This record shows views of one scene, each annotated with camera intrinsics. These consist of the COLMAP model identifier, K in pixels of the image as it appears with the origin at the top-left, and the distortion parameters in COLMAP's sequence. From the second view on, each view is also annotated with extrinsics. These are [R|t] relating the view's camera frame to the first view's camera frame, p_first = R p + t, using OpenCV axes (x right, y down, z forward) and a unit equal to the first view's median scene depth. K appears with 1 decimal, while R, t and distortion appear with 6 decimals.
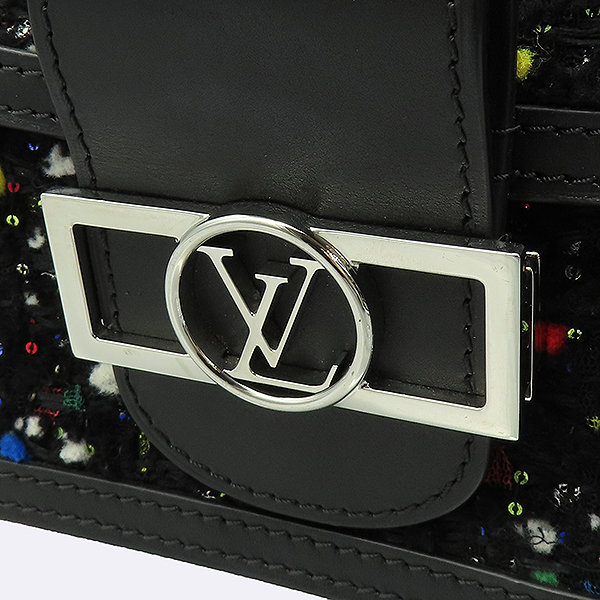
lens RADIAL K [[1267.0, 0, 300.0], [0, 1267.0, 300.0], [0, 0, 1]] dist [-0.009541, 0.017952]
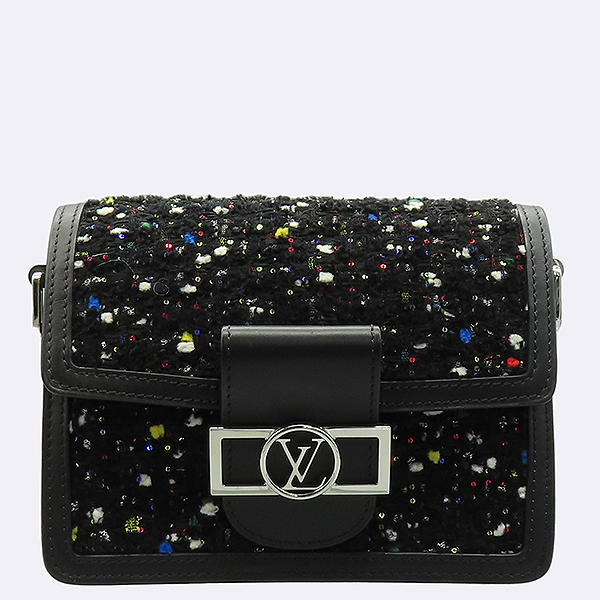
lens RADIAL K [[1267.0, 0, 300.0], [0, 1267.0, 300.0], [0, 0, 1]] dist [-0.009541, 0.017952]
pose [[0.870607, -0.020135, 0.491566, -1.376343], [0.162494, 0.954858, -0.248679, 0.360311], [-0.464369, 0.296378, 0.834579, -1.421220]]
